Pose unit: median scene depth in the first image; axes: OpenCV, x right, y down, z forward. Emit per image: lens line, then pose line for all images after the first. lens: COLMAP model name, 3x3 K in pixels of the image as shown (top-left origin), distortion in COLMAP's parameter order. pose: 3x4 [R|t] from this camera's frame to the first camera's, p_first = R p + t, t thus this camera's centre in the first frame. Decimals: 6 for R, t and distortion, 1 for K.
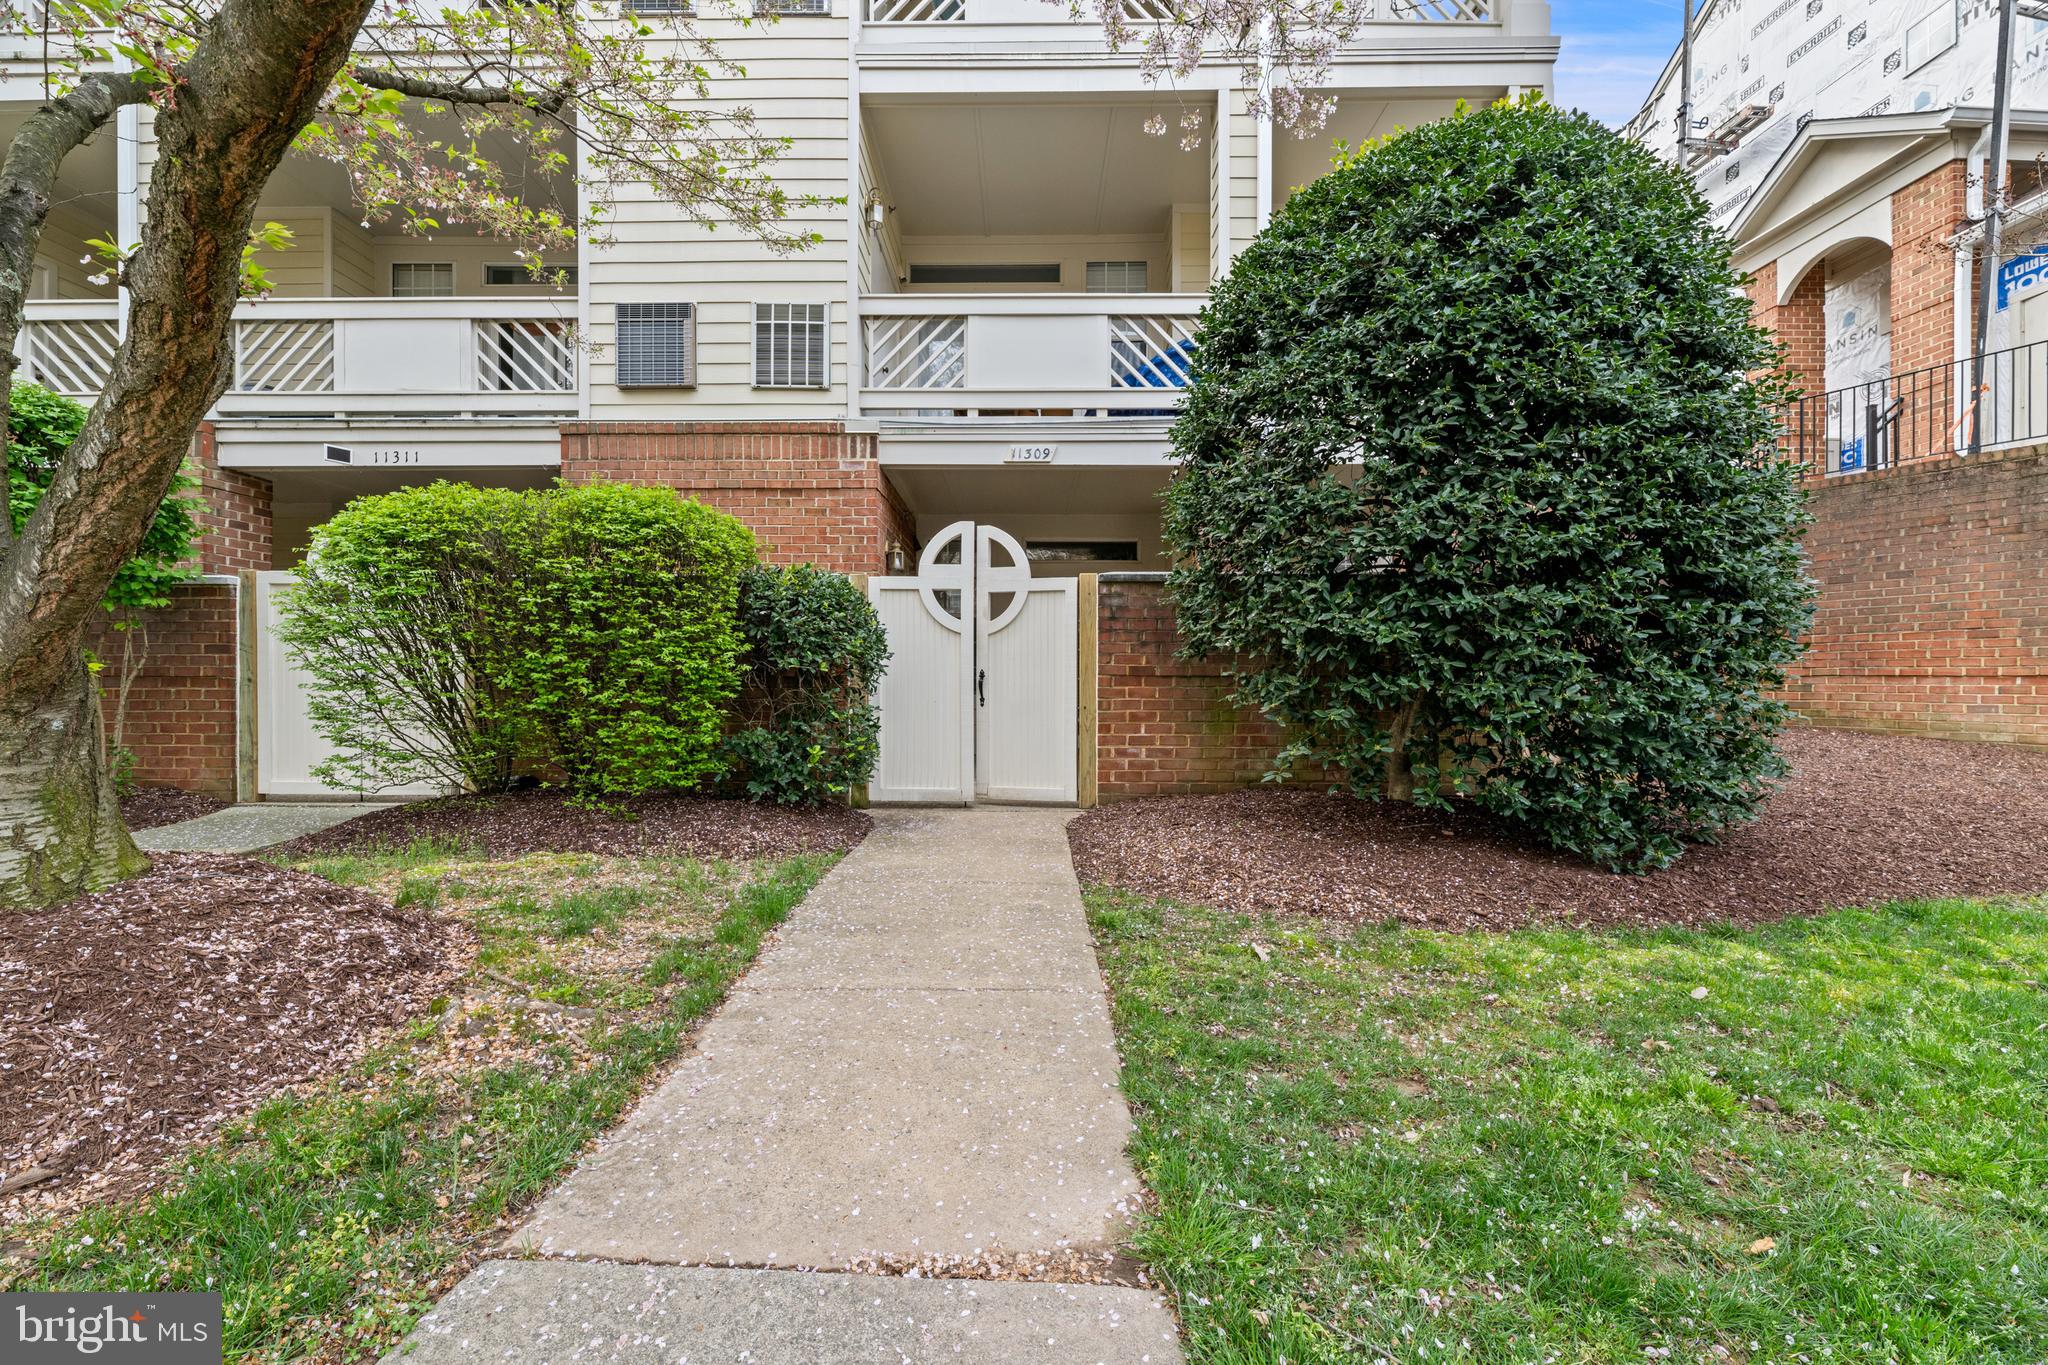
lens RADIAL K [[822.0, 0, 1017.1], [0, 822.0, 683.7], [0, 0, 1]] dist [0.000485, -0.003409]
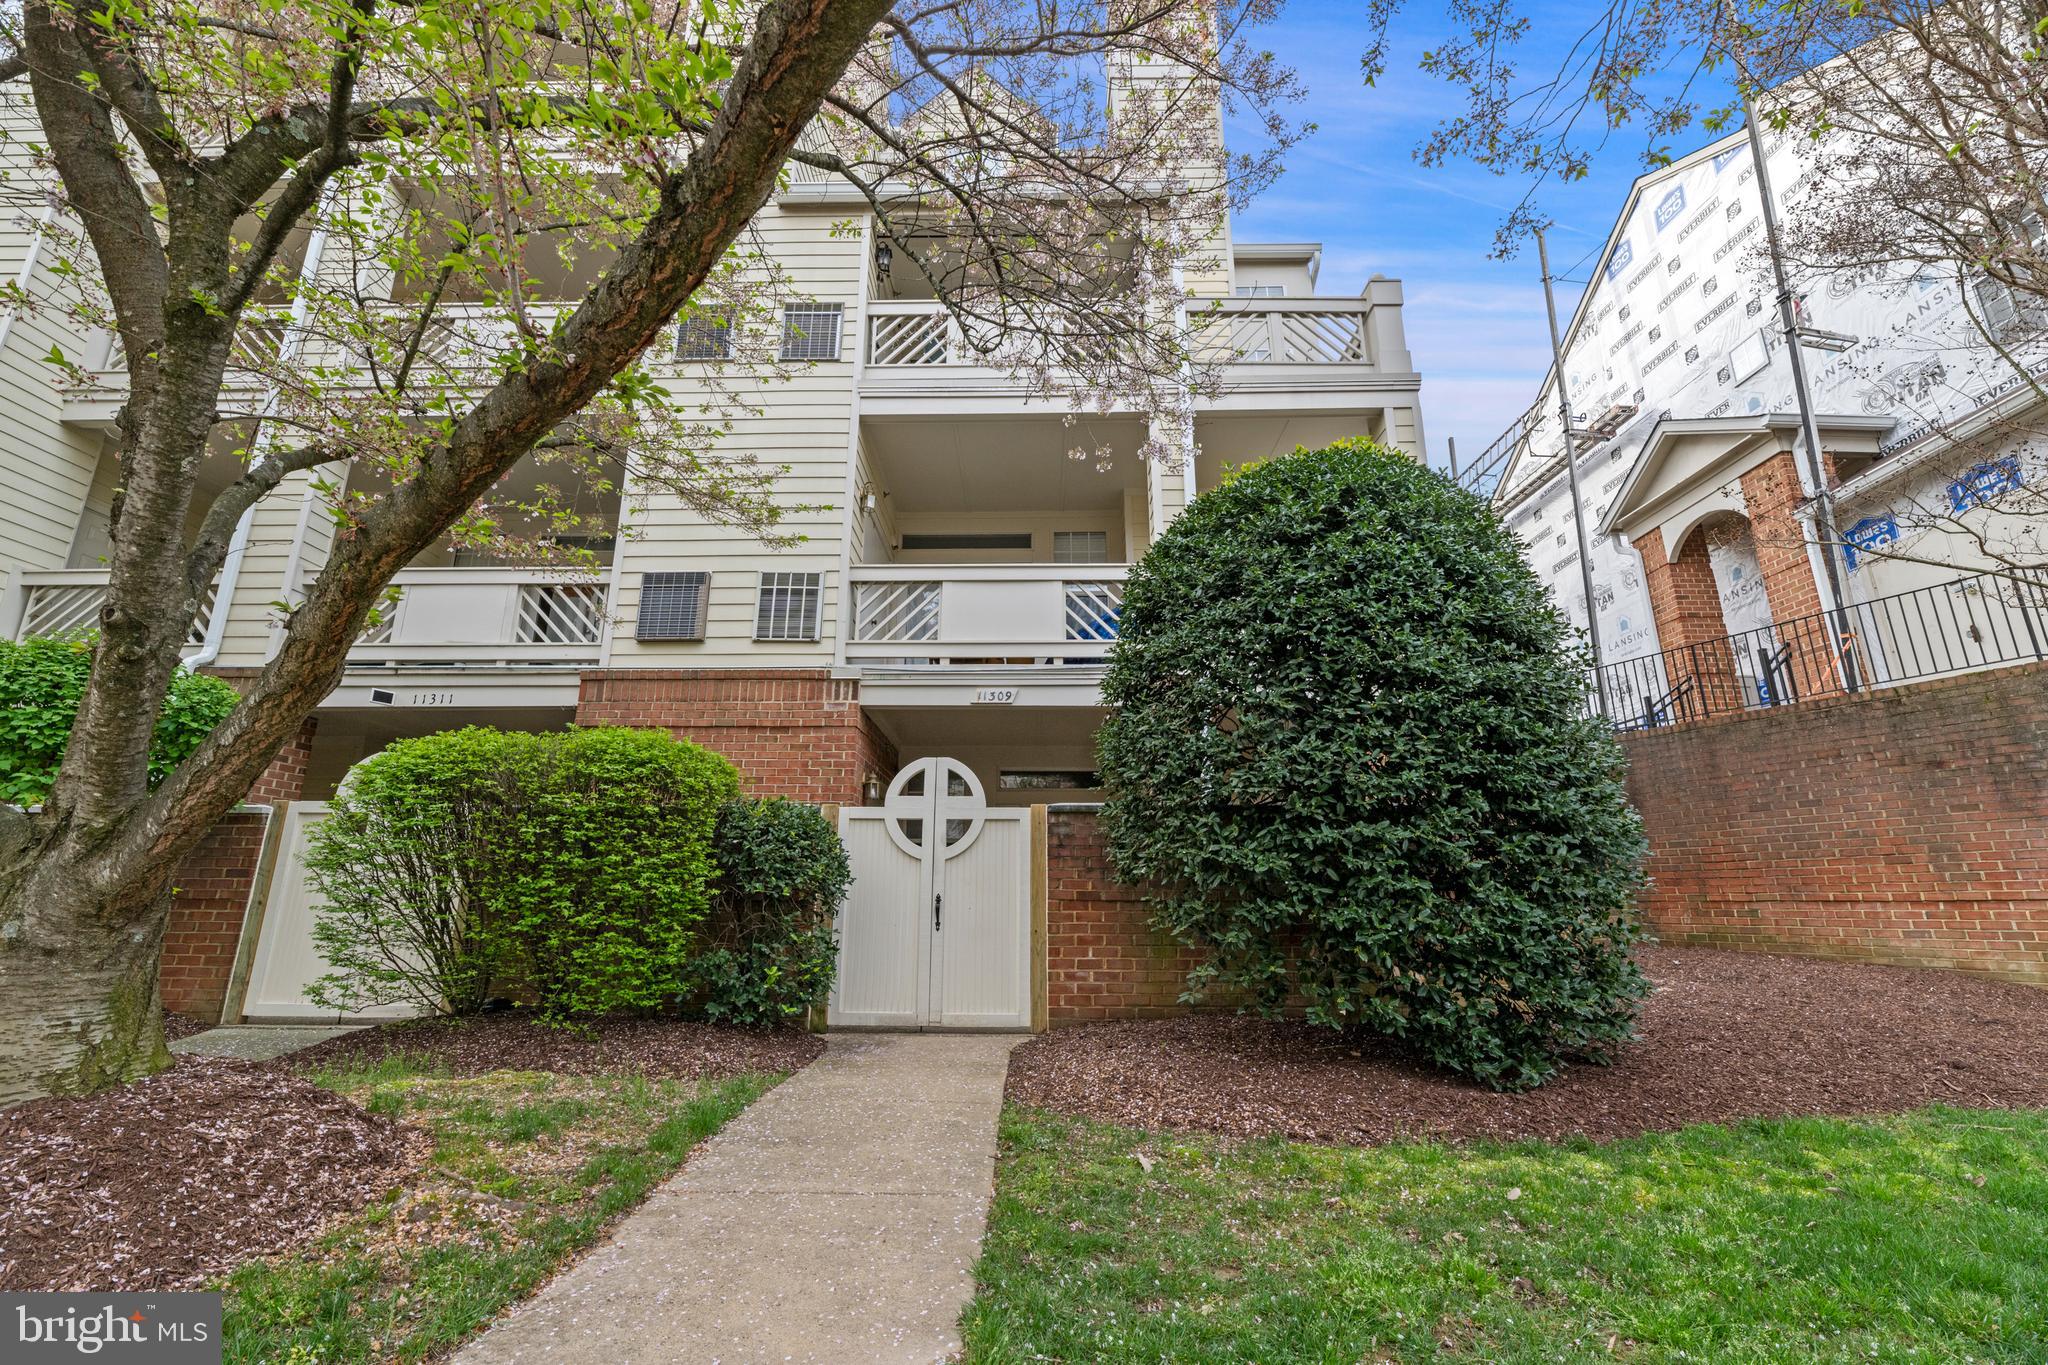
lens RADIAL K [[822.0, 0, 1017.1], [0, 822.0, 683.7], [0, 0, 1]] dist [0.000485, -0.003409]
pose [[0.999977, -0.000068, -0.006815, 0.092362], [-0.001734, 0.964505, -0.264058, 0.001402], [0.006591, 0.264064, 0.964483, -0.151319]]
